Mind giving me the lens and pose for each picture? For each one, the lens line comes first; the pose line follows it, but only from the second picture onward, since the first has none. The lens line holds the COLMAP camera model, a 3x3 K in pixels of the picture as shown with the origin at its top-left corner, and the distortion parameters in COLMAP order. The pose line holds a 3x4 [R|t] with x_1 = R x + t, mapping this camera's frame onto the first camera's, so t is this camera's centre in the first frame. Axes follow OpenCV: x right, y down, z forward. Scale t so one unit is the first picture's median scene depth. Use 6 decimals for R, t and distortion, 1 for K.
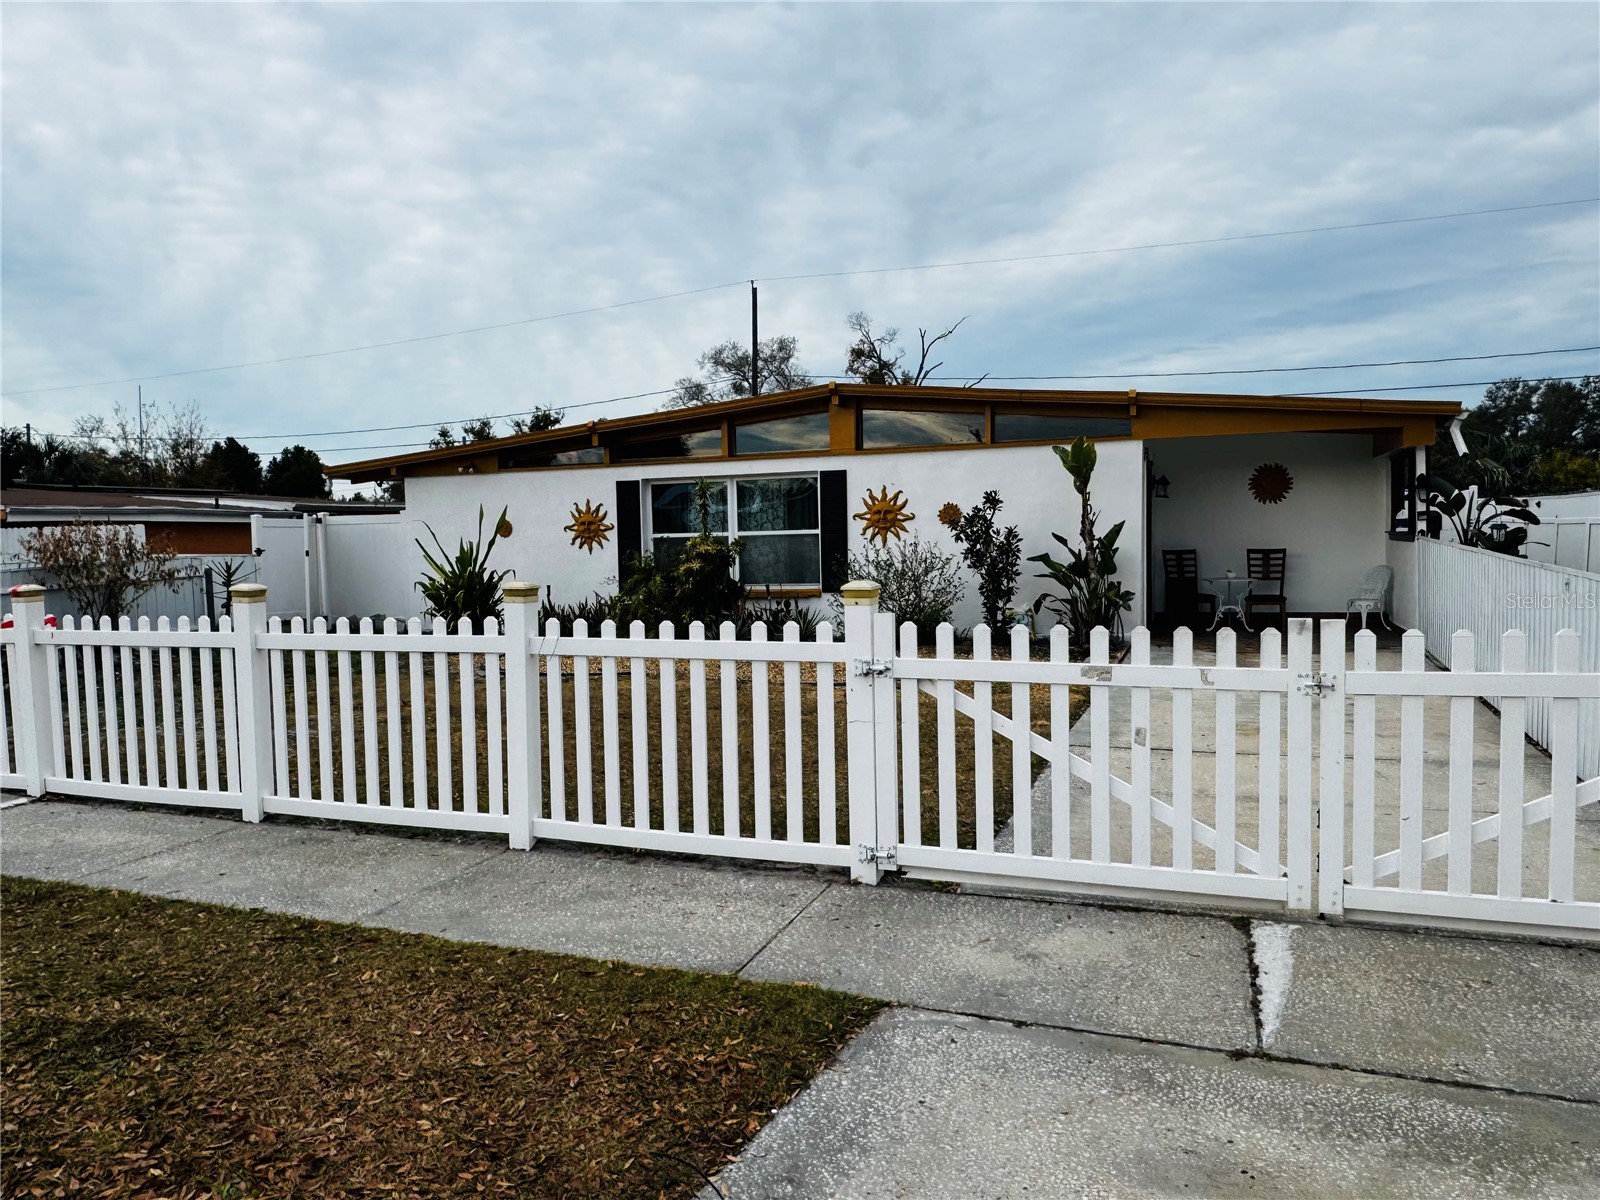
lens RADIAL K [[1119.6, 0, 812.3], [0, 1119.6, 598.2], [0, 0, 1]] dist [0.040652, -0.064976]
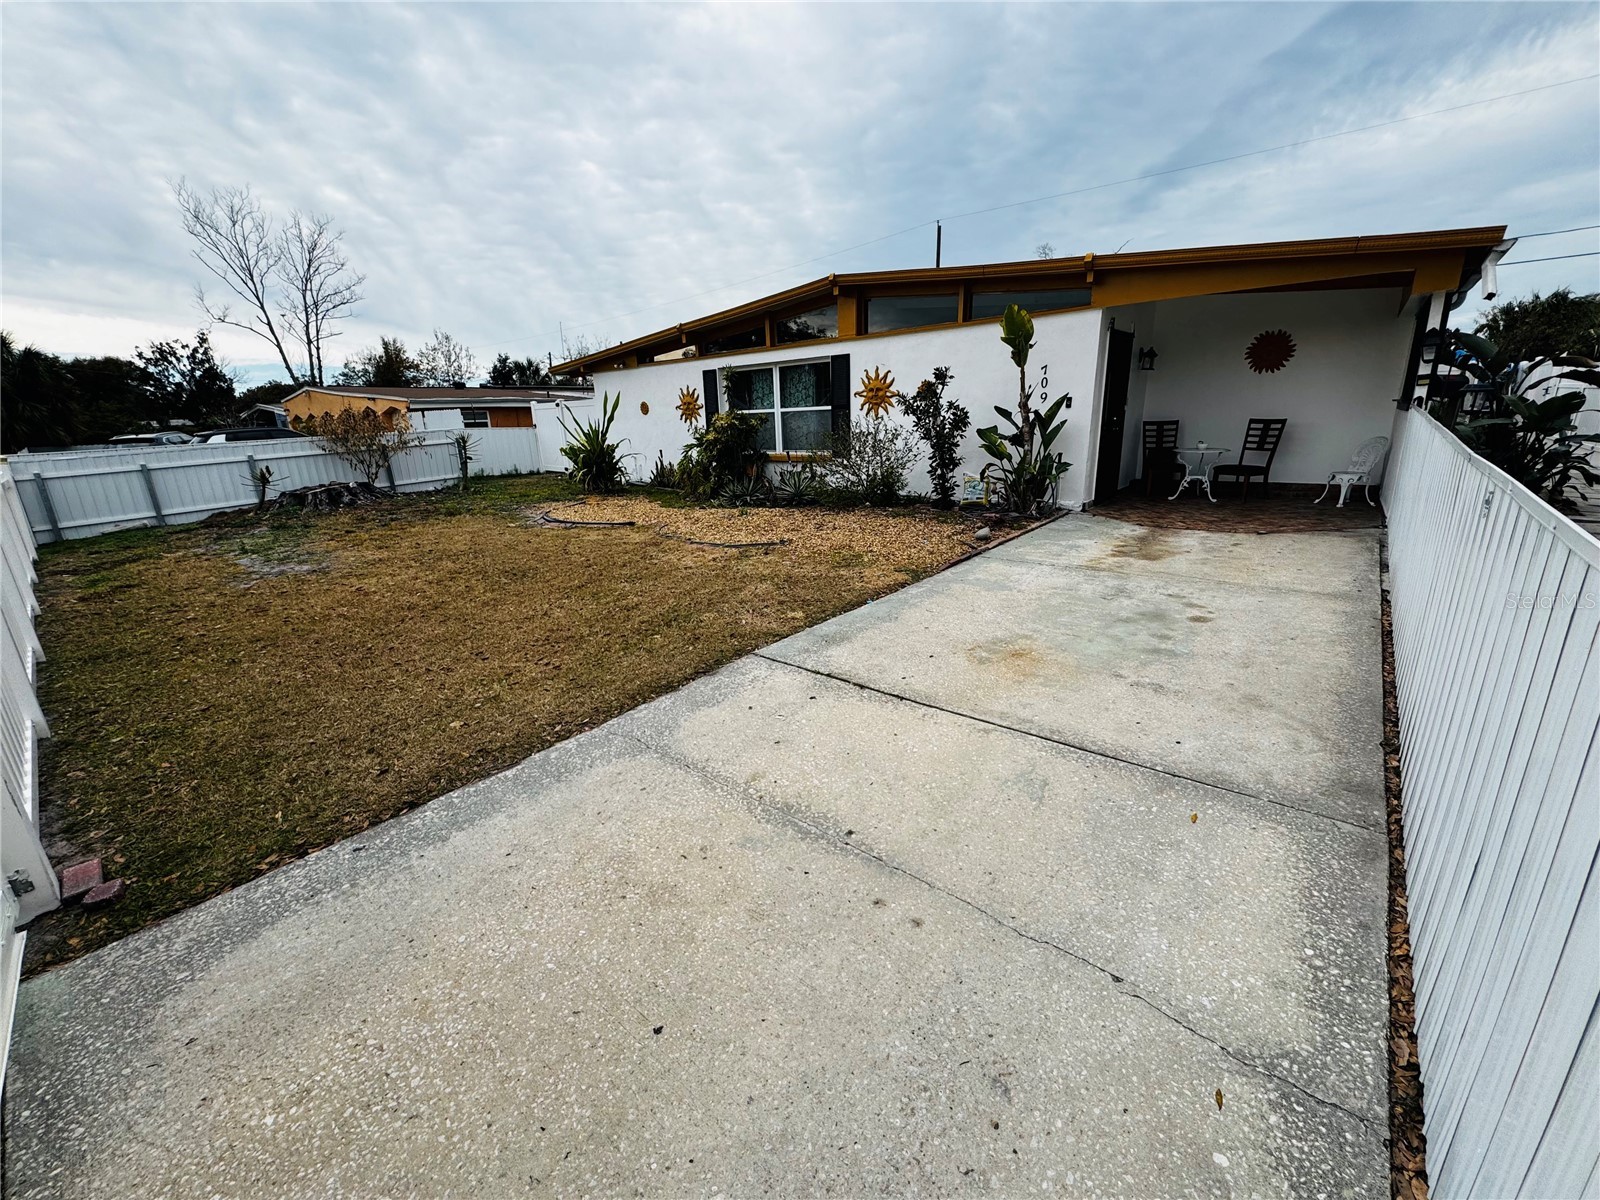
lens RADIAL K [[645.4, 0, 788.7], [0, 645.4, 603.8], [0, 0, 1]] dist [0.001545, 0.000594]
pose [[0.941355, 0.086323, -0.326189, 0.057910], [-0.008155, 0.972259, 0.233765, -0.004047], [0.337320, -0.217396, 0.915945, 0.075882]]
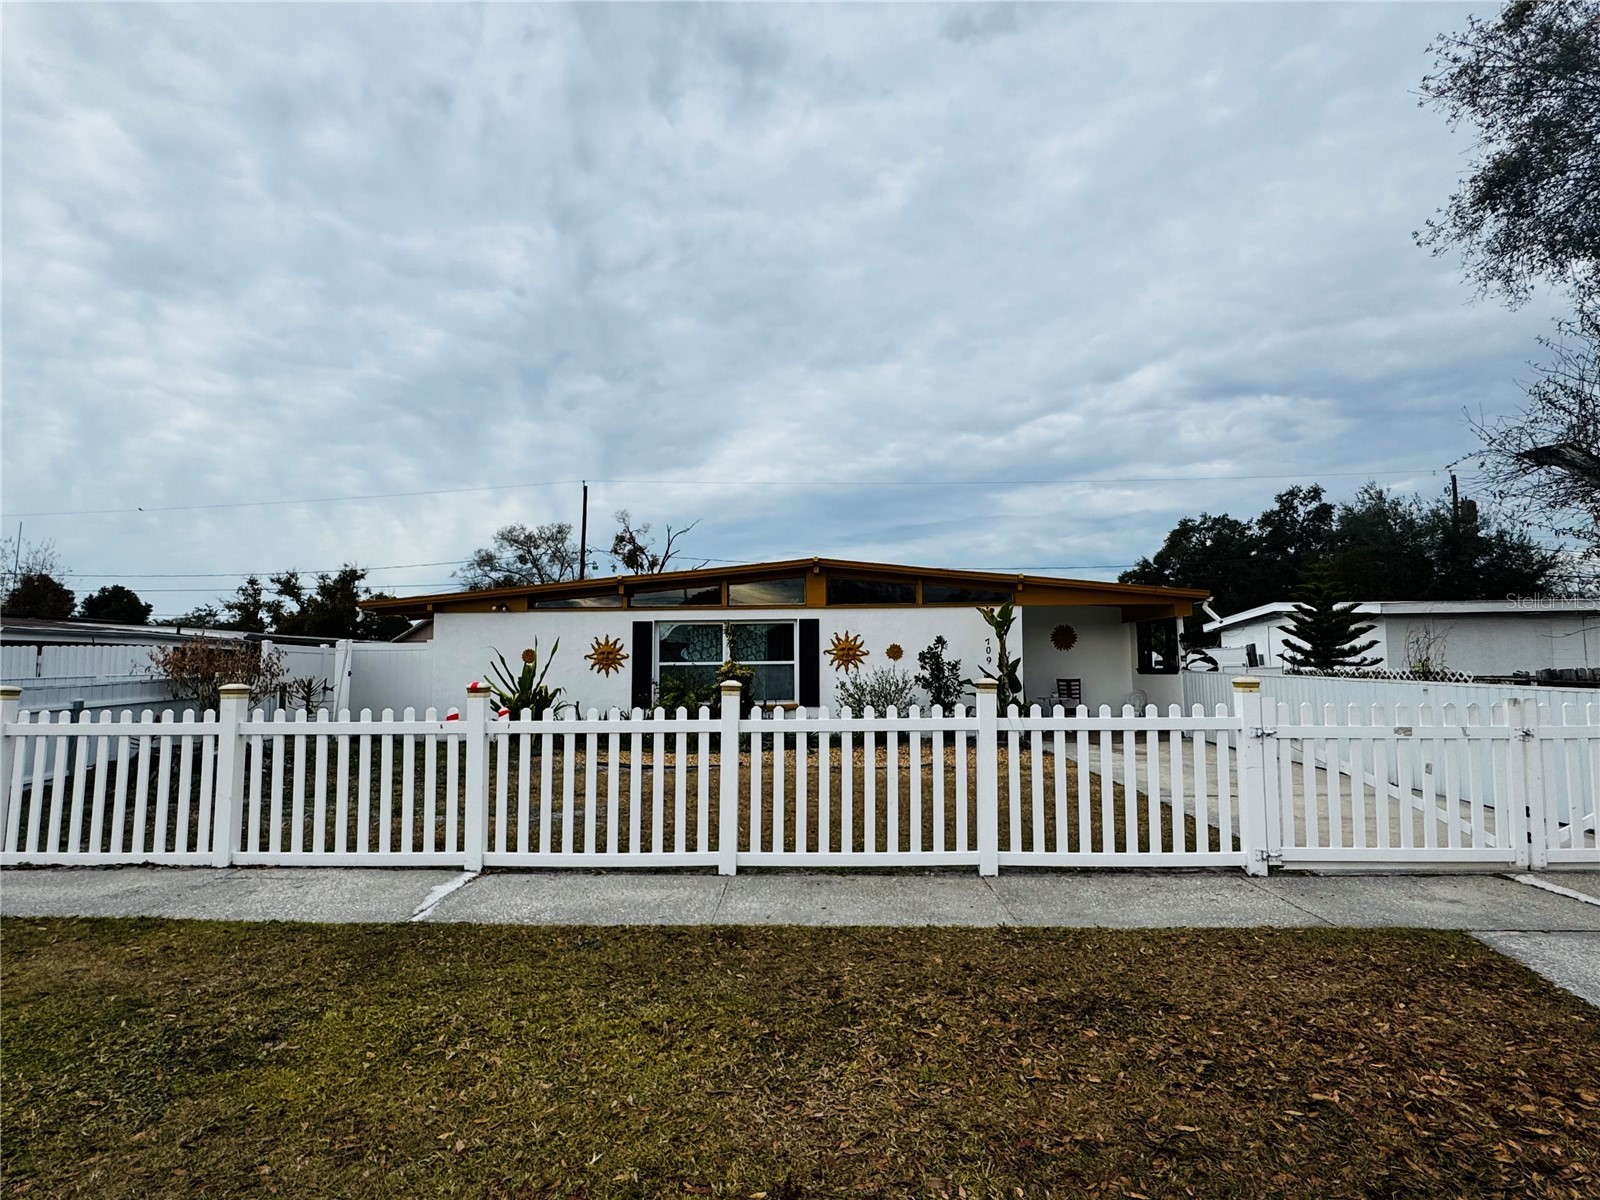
lens RADIAL K [[821.5, 0, 792.4], [0, 821.5, 577.5], [0, 0, 1]] dist [-0.006085, 0.003268]
pose [[0.941795, 0.054350, 0.331764, -0.092903], [0.005211, 0.984367, -0.176051, 0.004443], [-0.336146, 0.167532, 0.926789, 0.010195]]
